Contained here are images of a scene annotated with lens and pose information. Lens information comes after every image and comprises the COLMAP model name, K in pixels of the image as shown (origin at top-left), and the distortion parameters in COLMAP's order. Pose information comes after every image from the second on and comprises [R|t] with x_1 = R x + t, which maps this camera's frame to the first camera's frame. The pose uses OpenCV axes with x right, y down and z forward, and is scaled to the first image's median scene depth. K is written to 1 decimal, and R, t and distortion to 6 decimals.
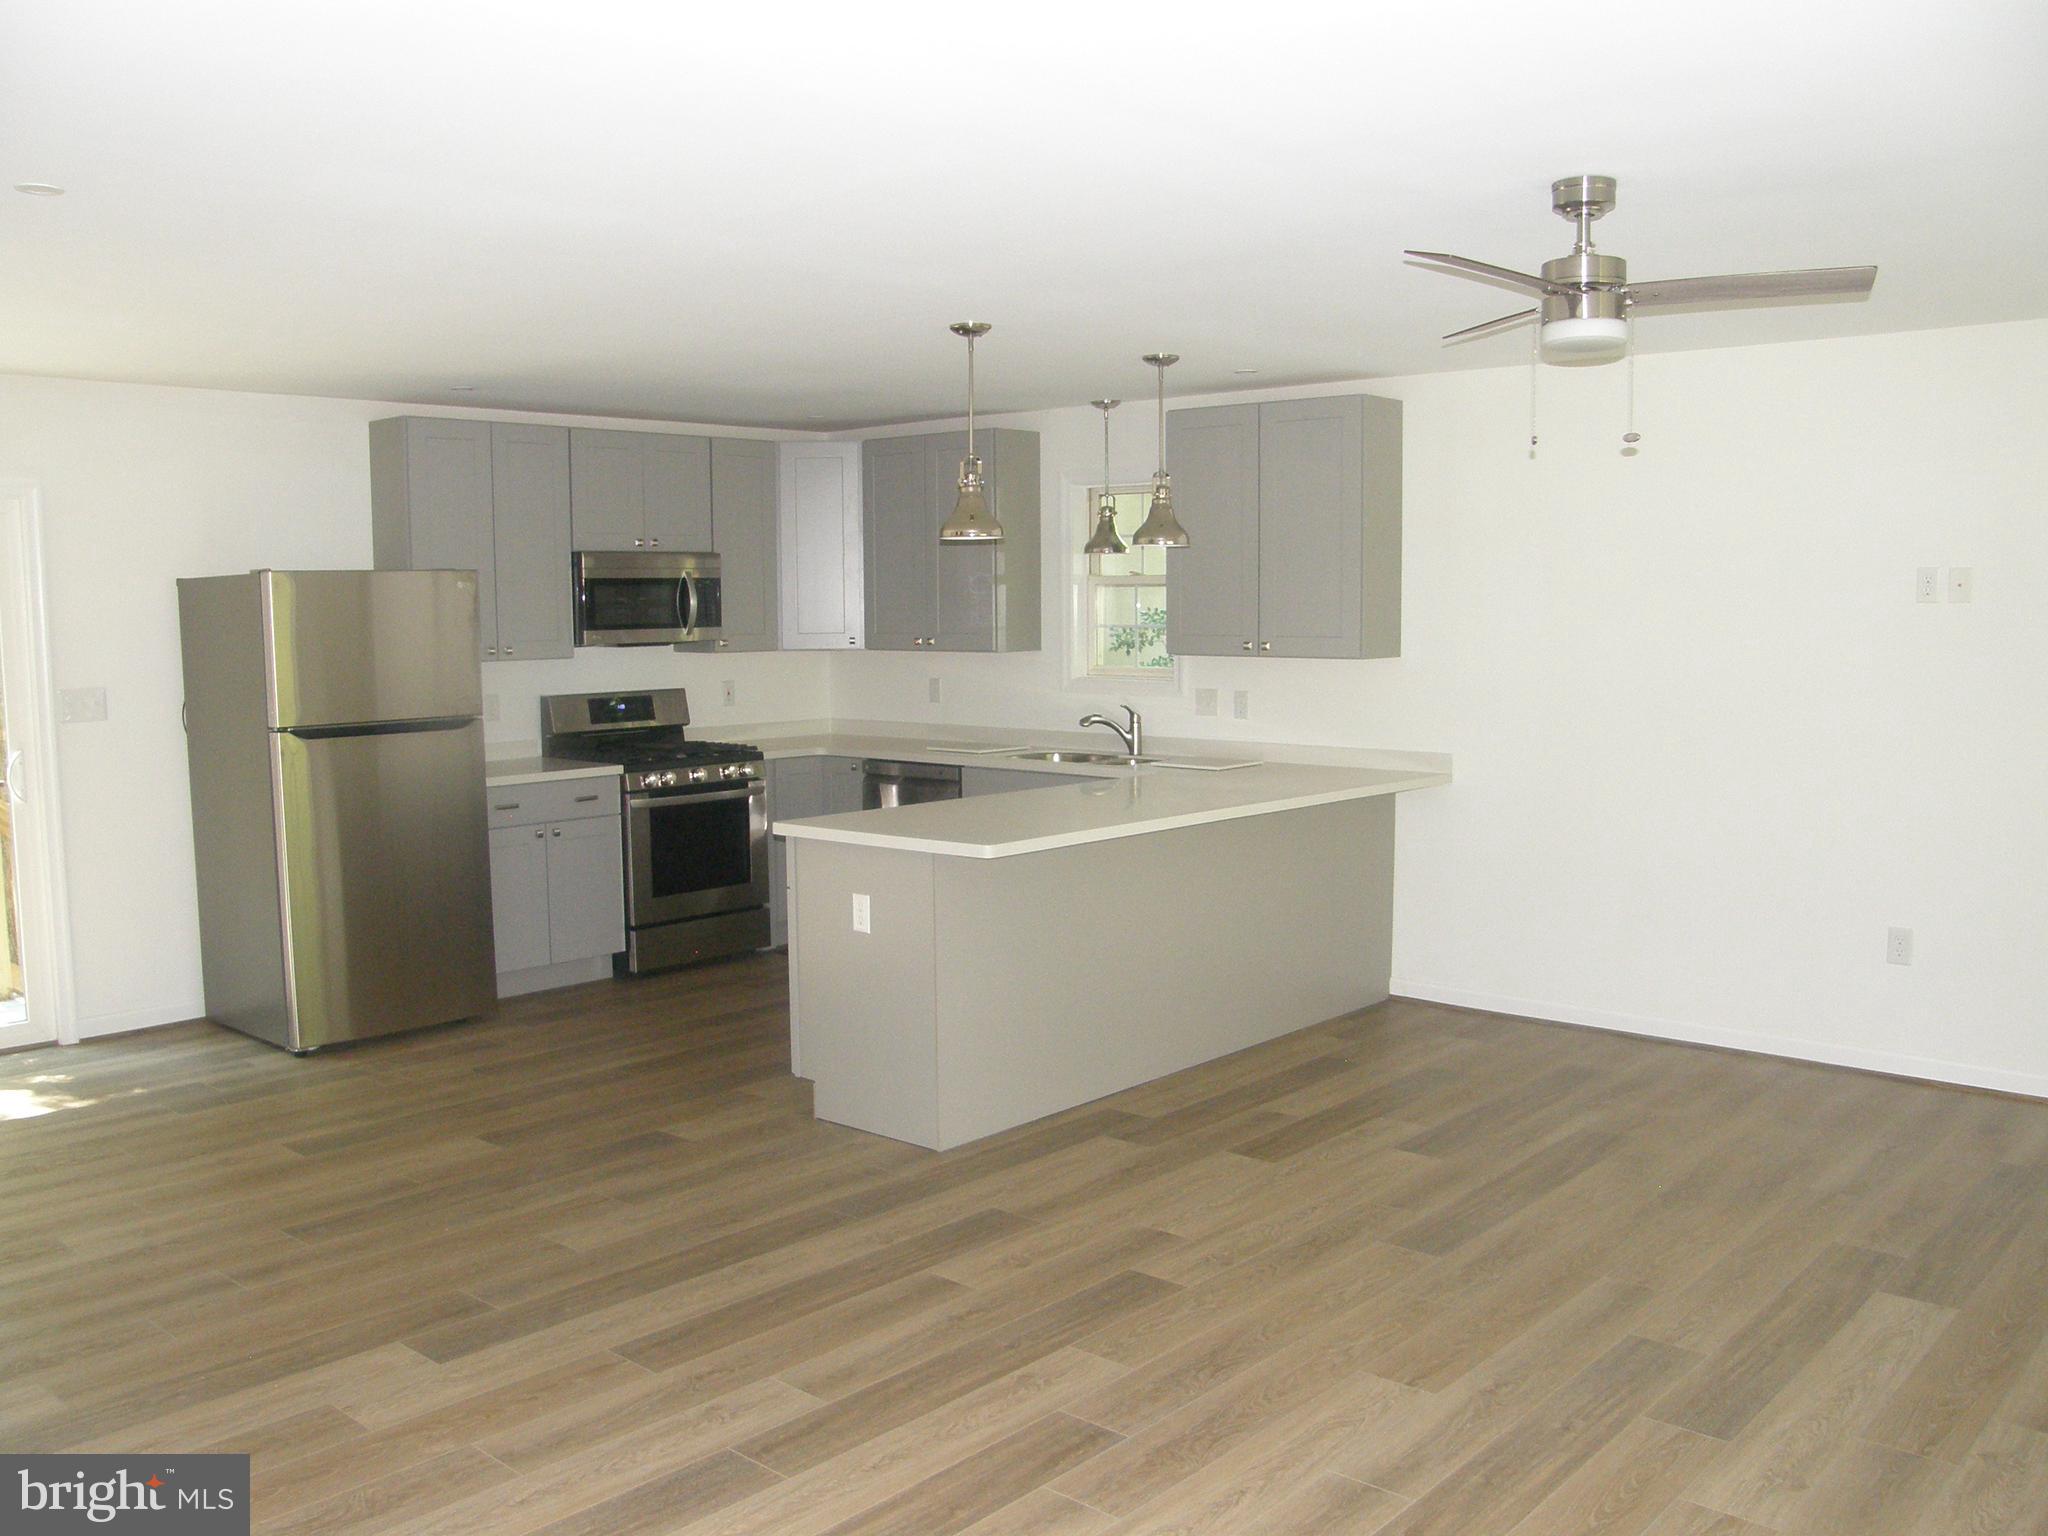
lens RADIAL K [[1780.1, 0, 1027.5], [0, 1780.1, 779.6], [0, 0, 1]] dist [-0.144309, 0.115478]
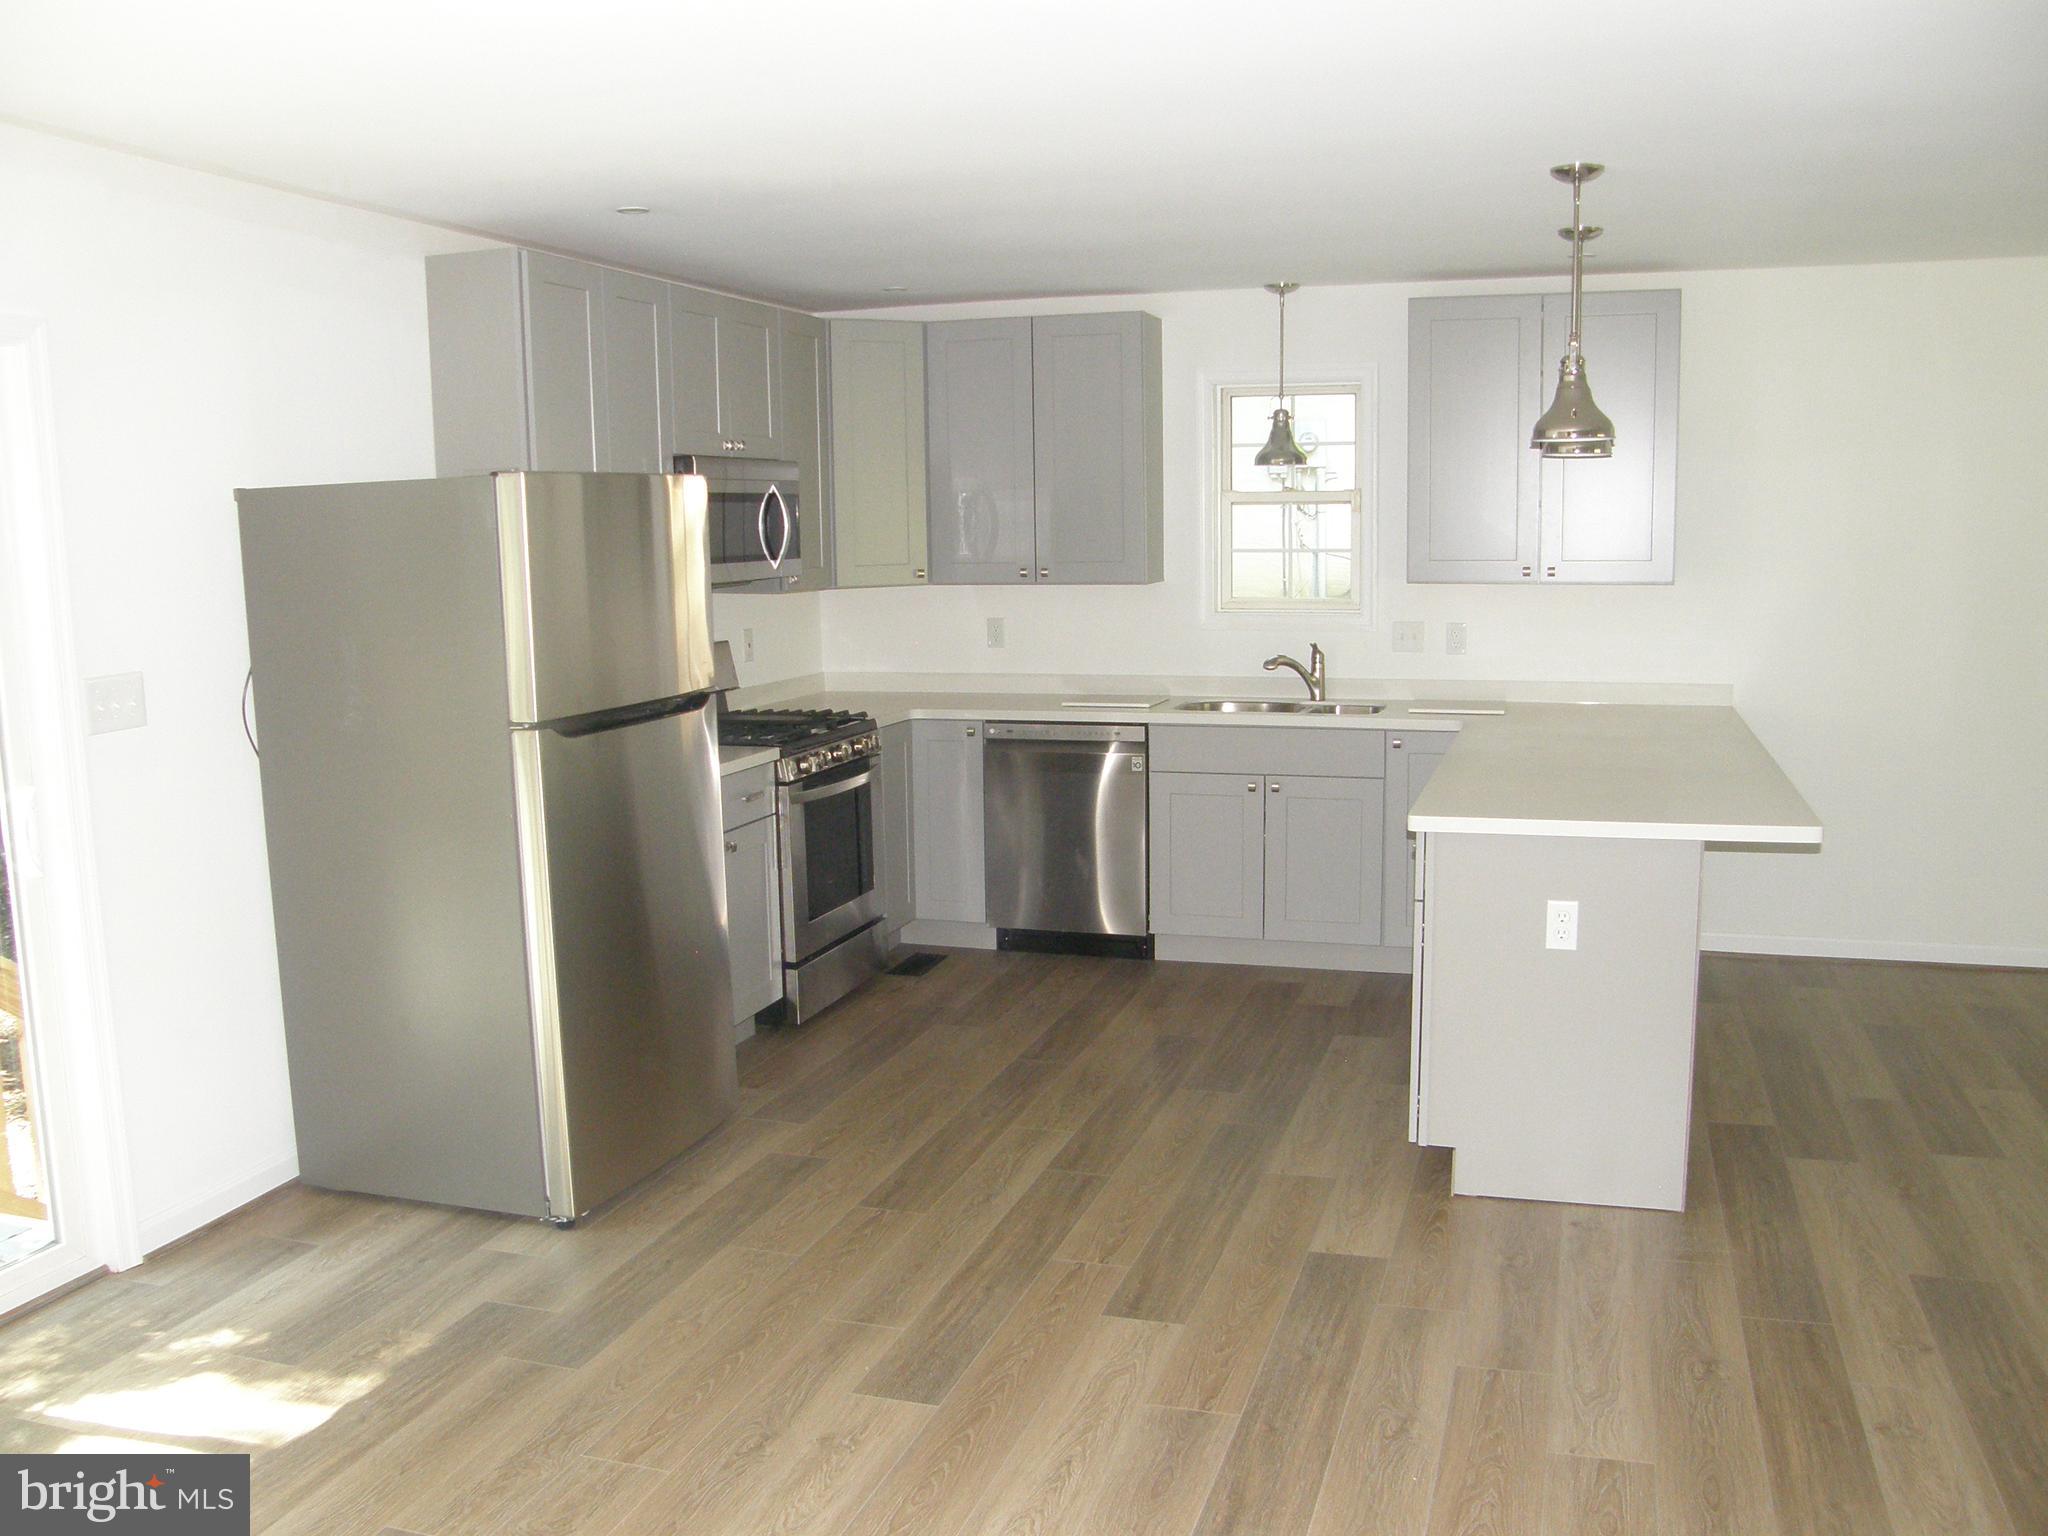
lens RADIAL K [[1780.1, 0, 1036.5], [0, 1780.1, 758.9], [0, 0, 1]] dist [-0.144309, 0.115478]
pose [[0.913914, -0.061167, 0.401274, -0.578993], [0.049877, 0.998012, 0.038533, -0.035630], [-0.402833, -0.015201, 0.915147, 0.381925]]
